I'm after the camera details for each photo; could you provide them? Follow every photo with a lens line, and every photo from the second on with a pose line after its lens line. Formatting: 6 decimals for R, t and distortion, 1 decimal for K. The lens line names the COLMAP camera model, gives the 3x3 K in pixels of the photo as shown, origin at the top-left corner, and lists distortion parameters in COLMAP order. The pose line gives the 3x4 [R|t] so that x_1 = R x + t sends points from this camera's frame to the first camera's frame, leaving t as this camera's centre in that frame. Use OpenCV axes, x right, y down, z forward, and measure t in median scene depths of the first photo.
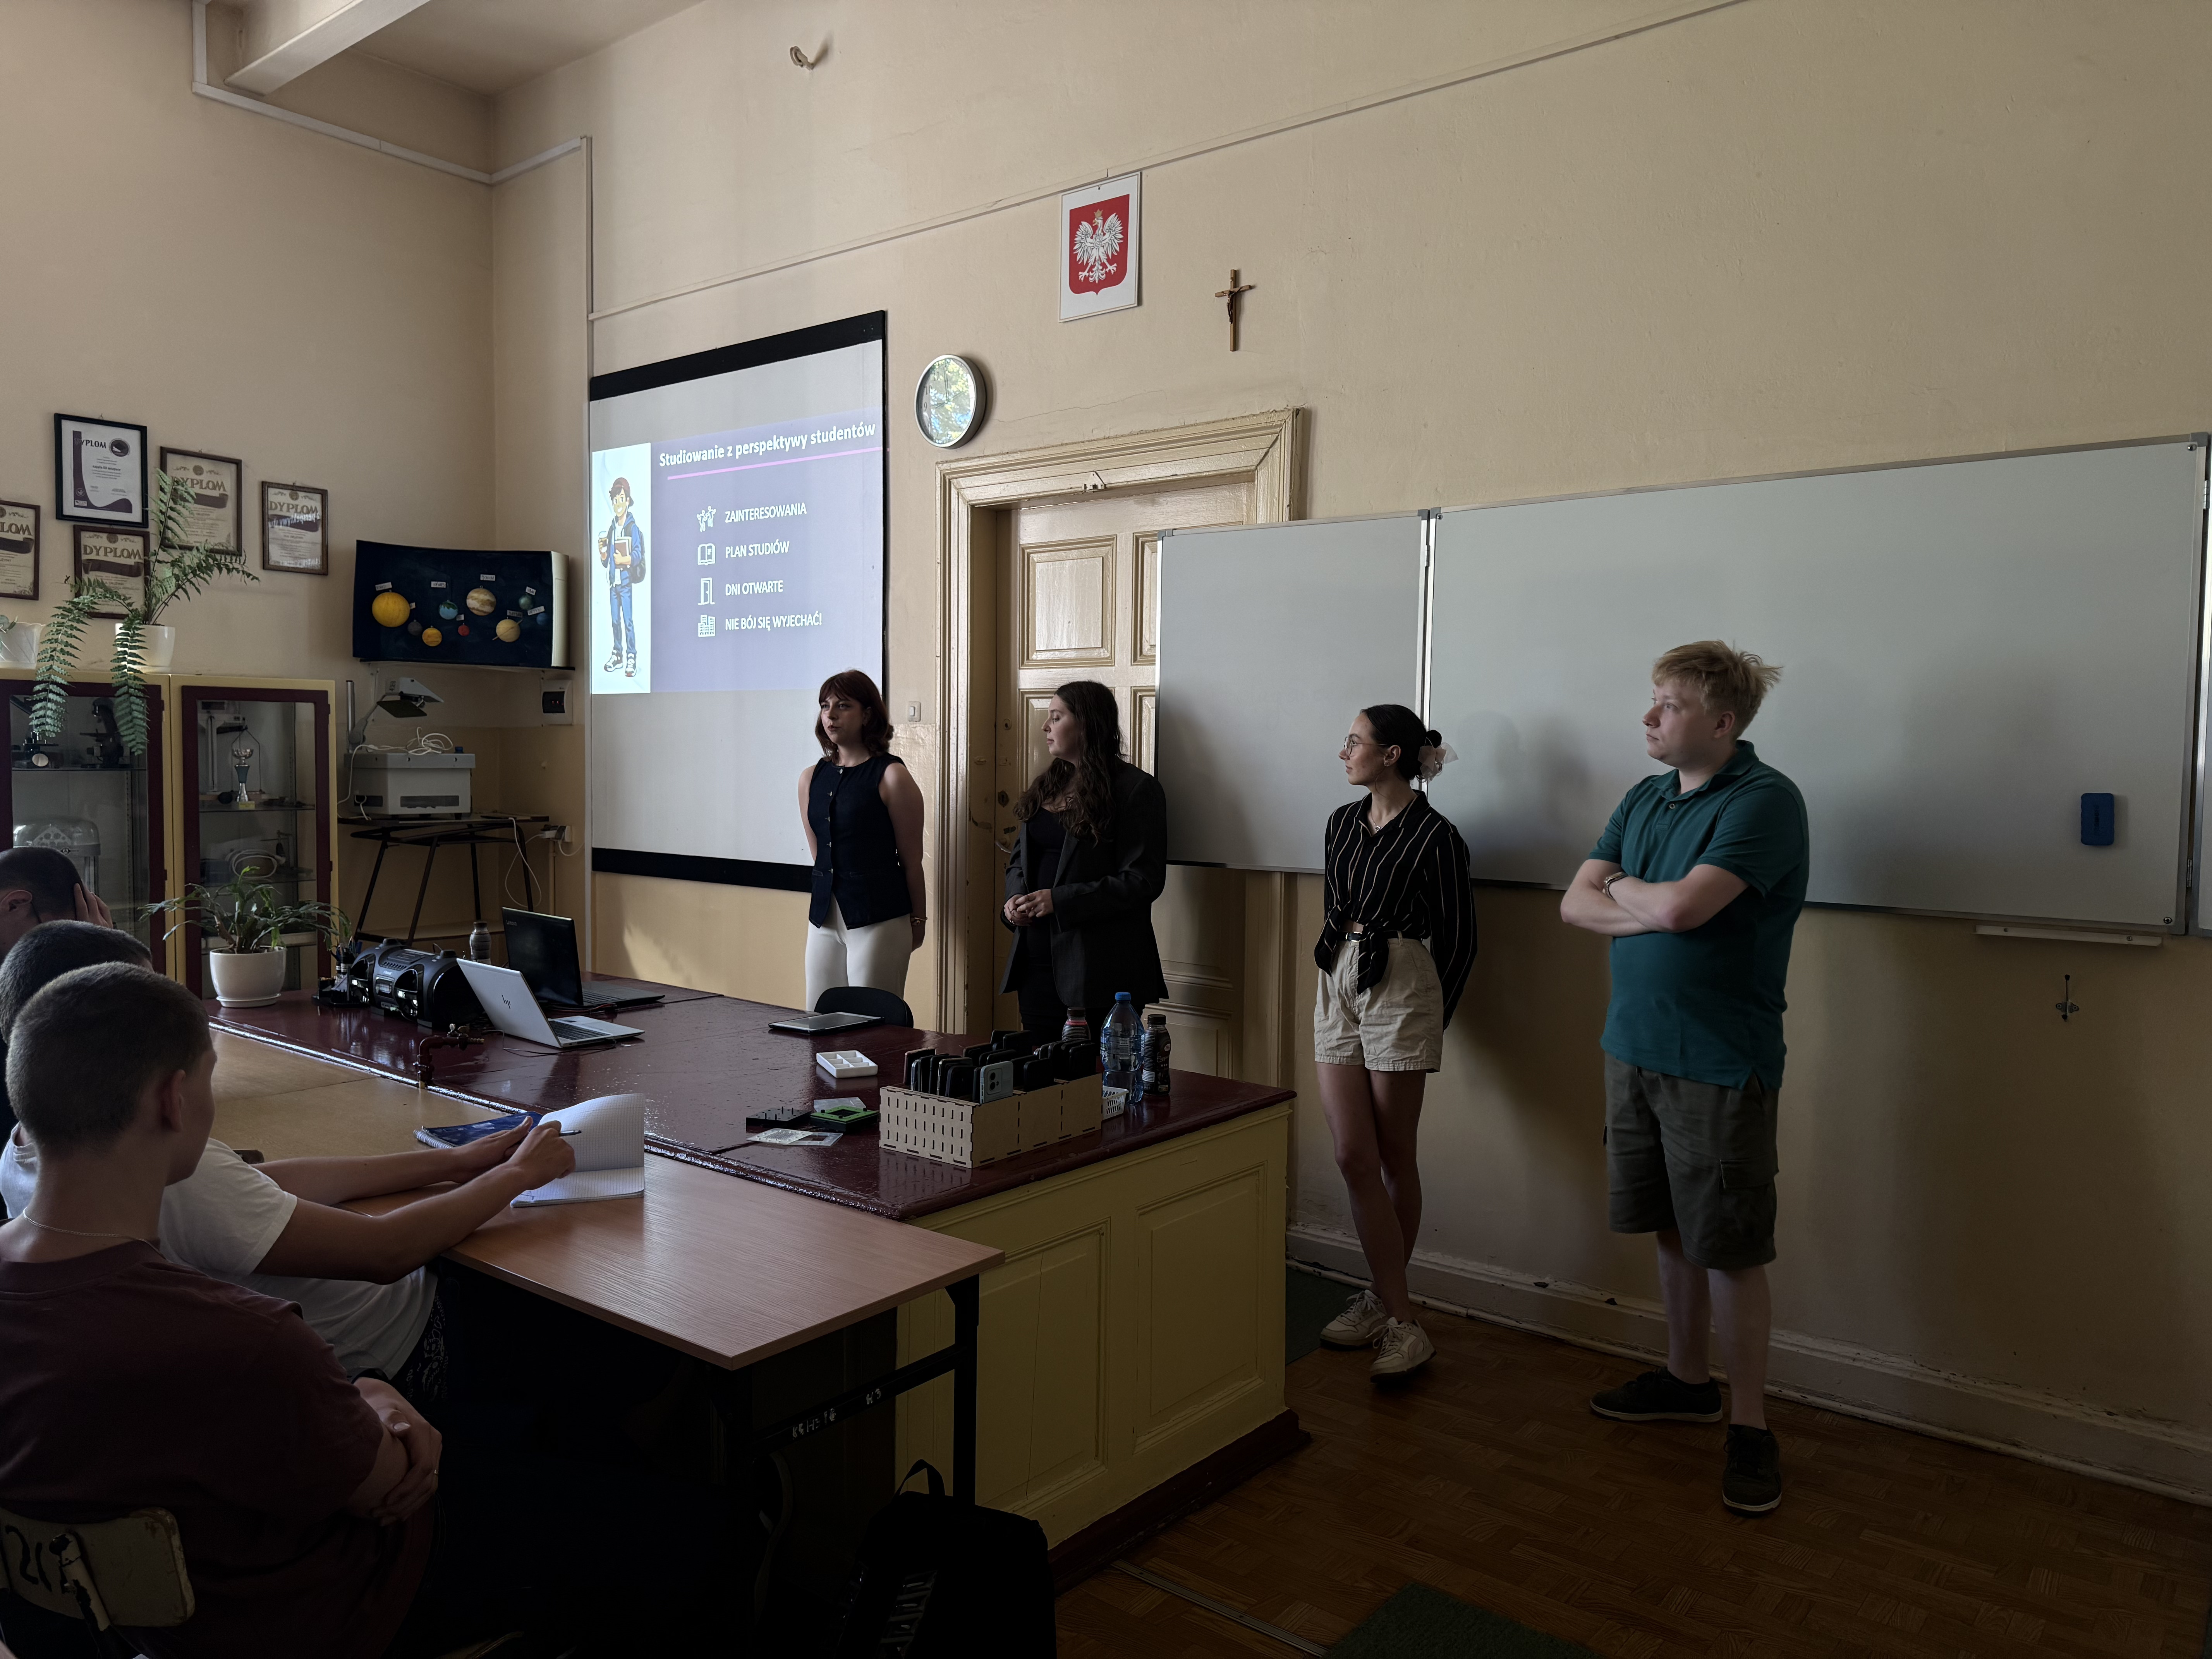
lens RADIAL K [[1562.0, 0, 1106.0], [0, 1562.0, 838.3], [0, 0, 1]] dist [0.067047, -0.088726]
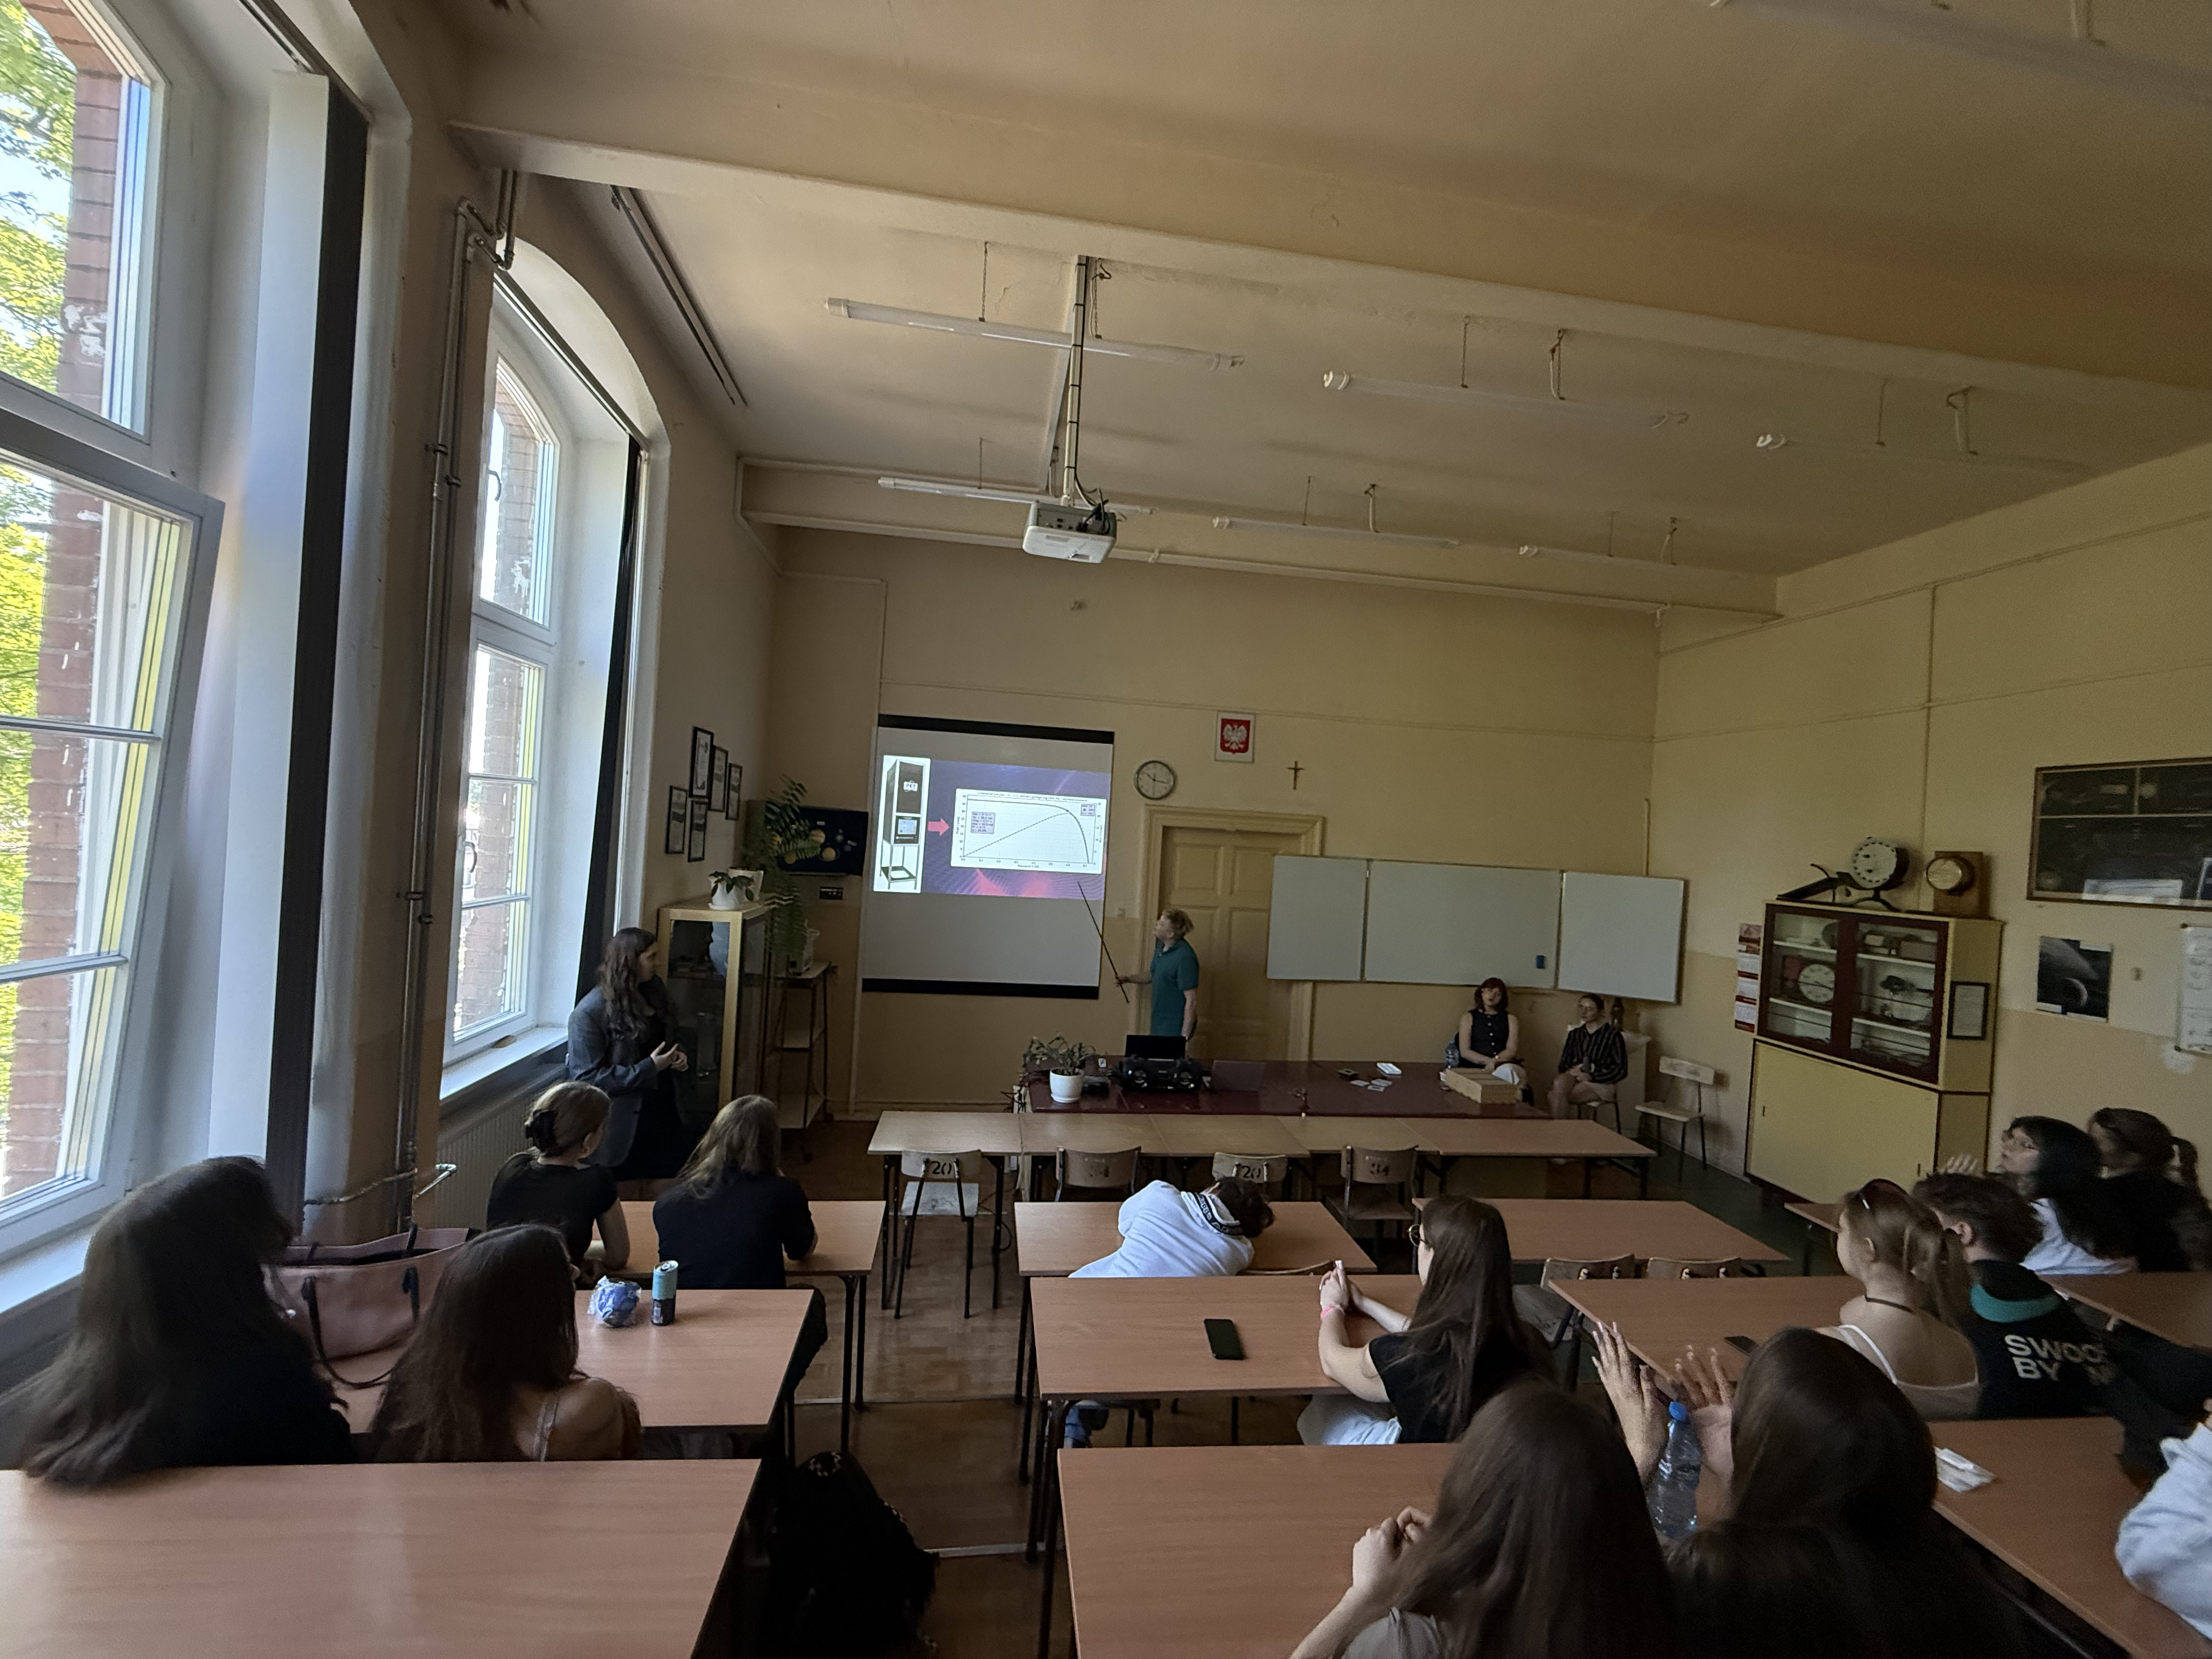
lens RADIAL K [[884.9, 0, 1106.0], [0, 884.9, 829.5], [0, 0, 1]] dist [0.000821, -0.000012]
pose [[0.680603, 0.032048, 0.731951, -1.188922], [-0.005169, 0.999228, -0.038944, -0.167730], [-0.732634, 0.022722, 0.680243, 0.181772]]
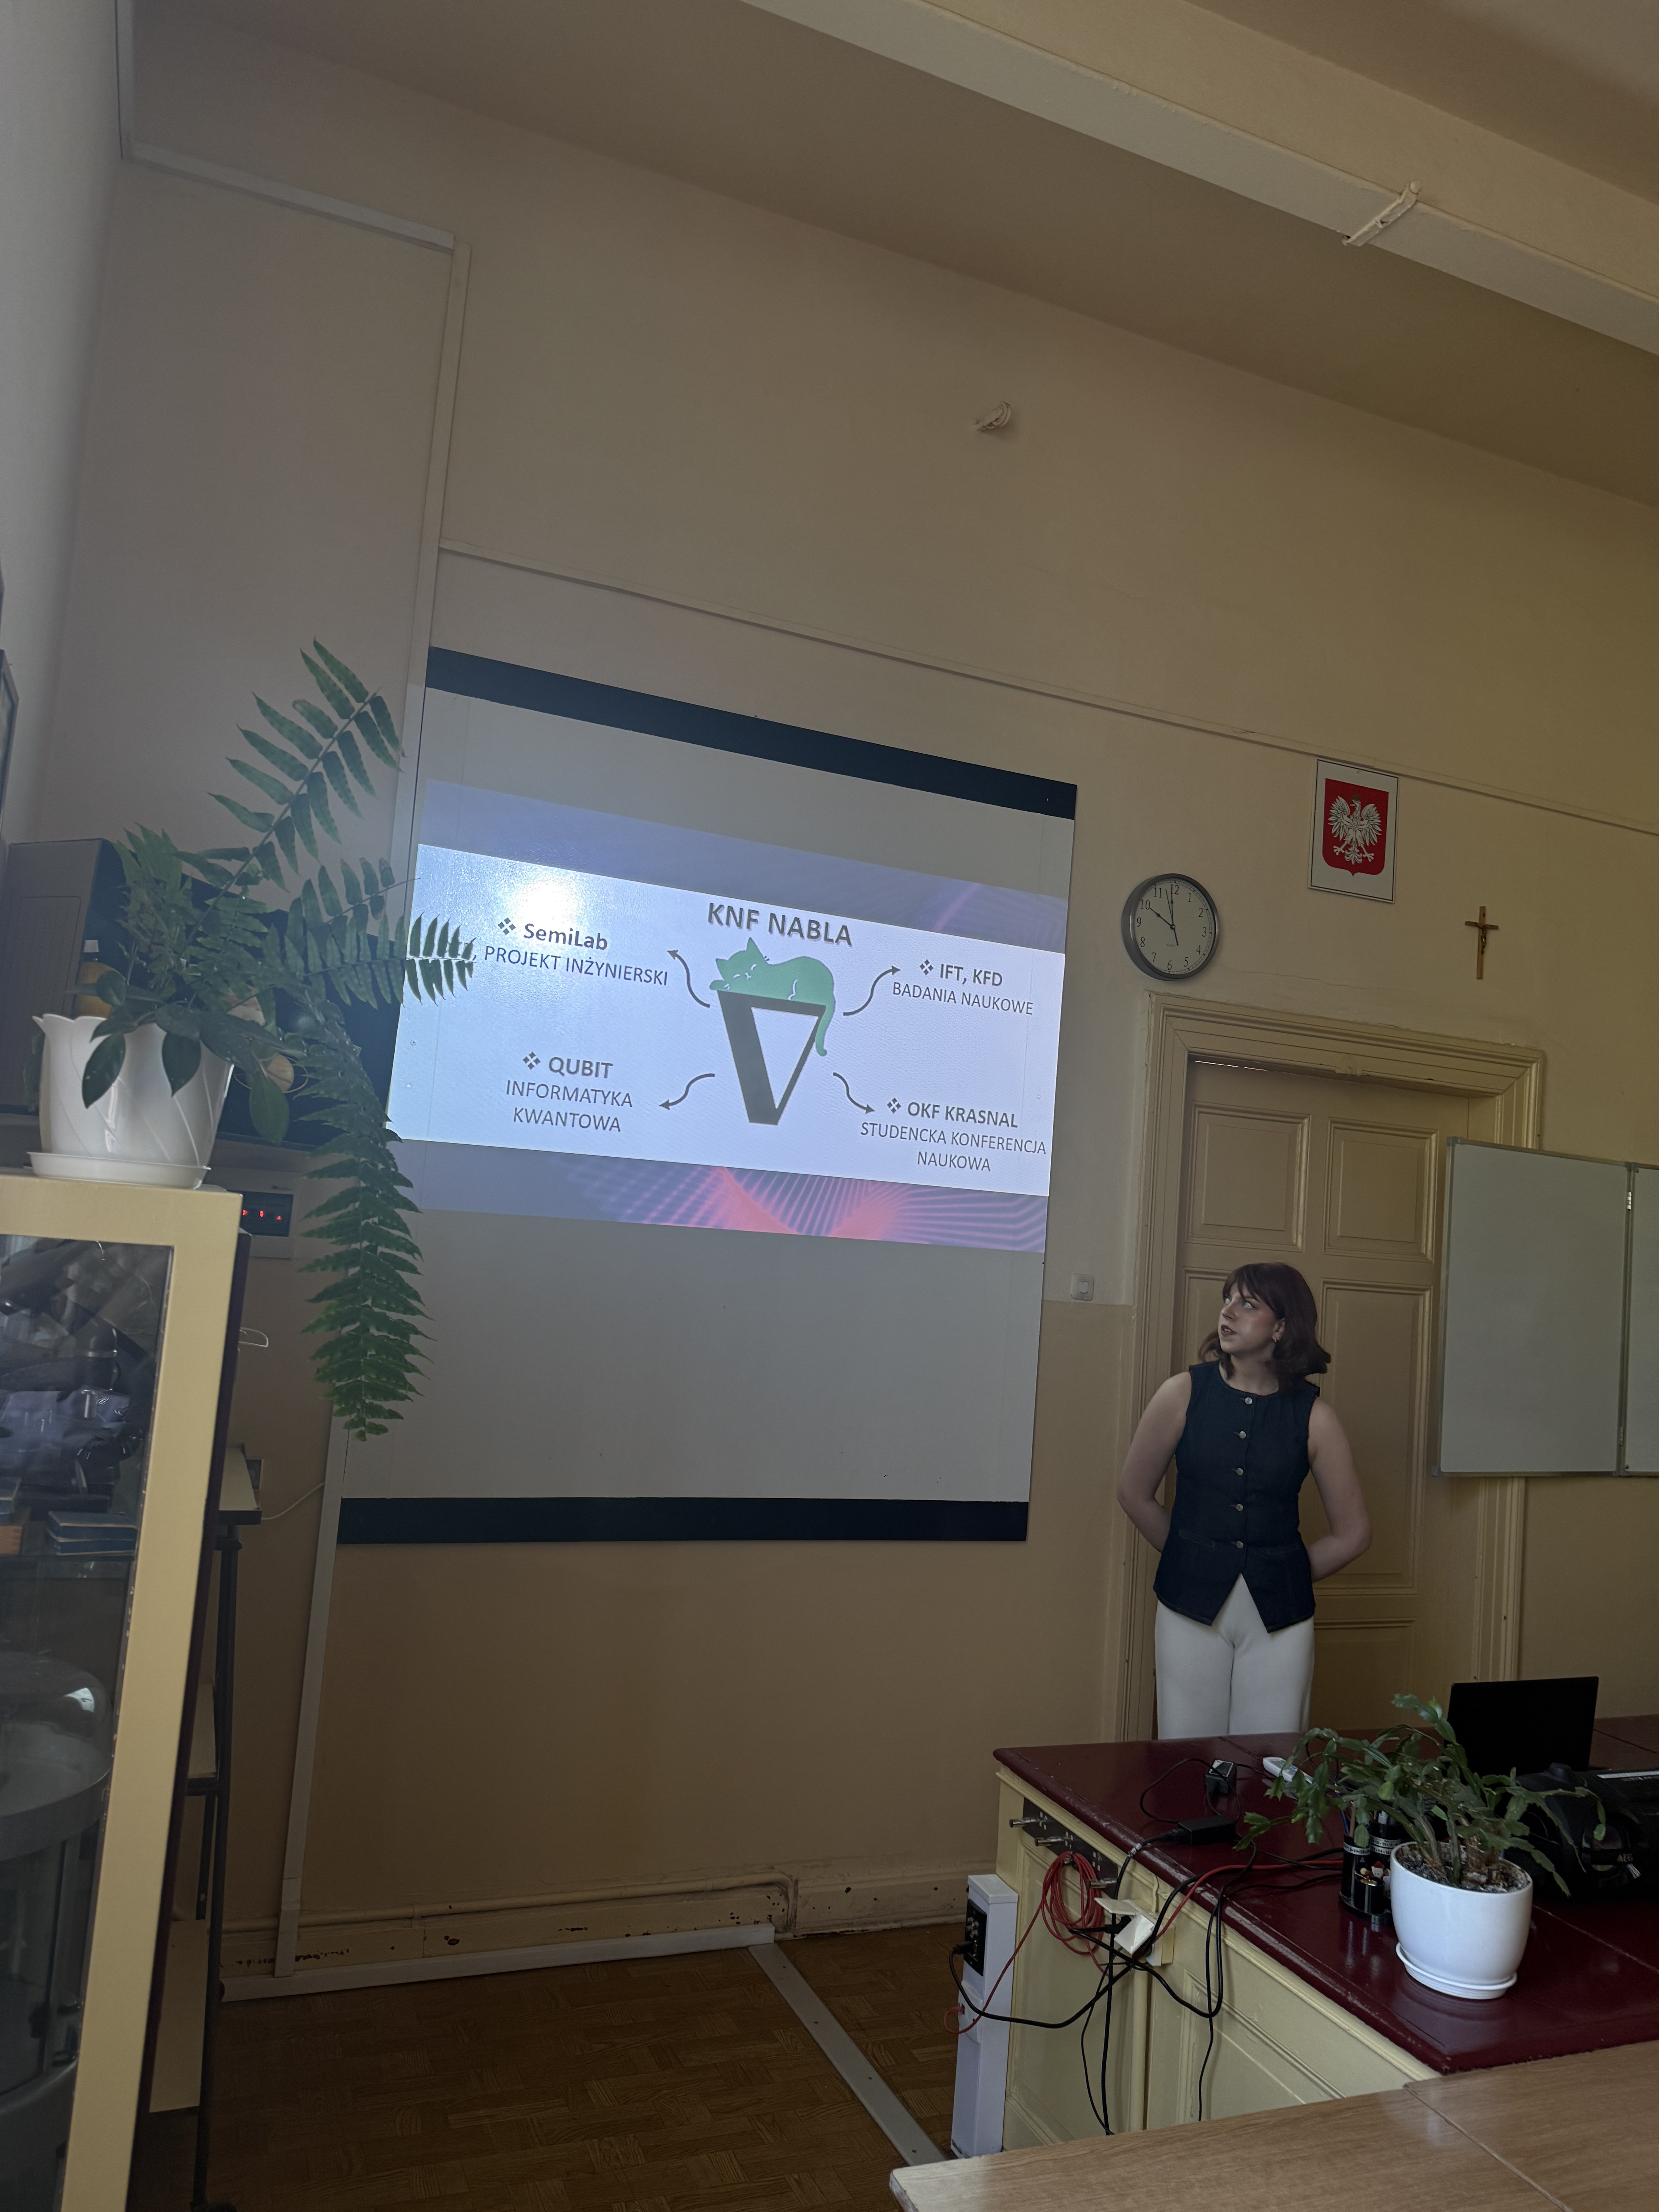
lens RADIAL K [[1562.0, 0, 831.5], [0, 1562.0, 1101.4], [0, 0, 1]] dist [0.067047, -0.088726]
pose [[0.475604, 0.095864, 0.874420, -0.990790], [-0.018417, 0.994911, -0.099056, -0.106009], [-0.879467, 0.031008, 0.474949, 0.826663]]
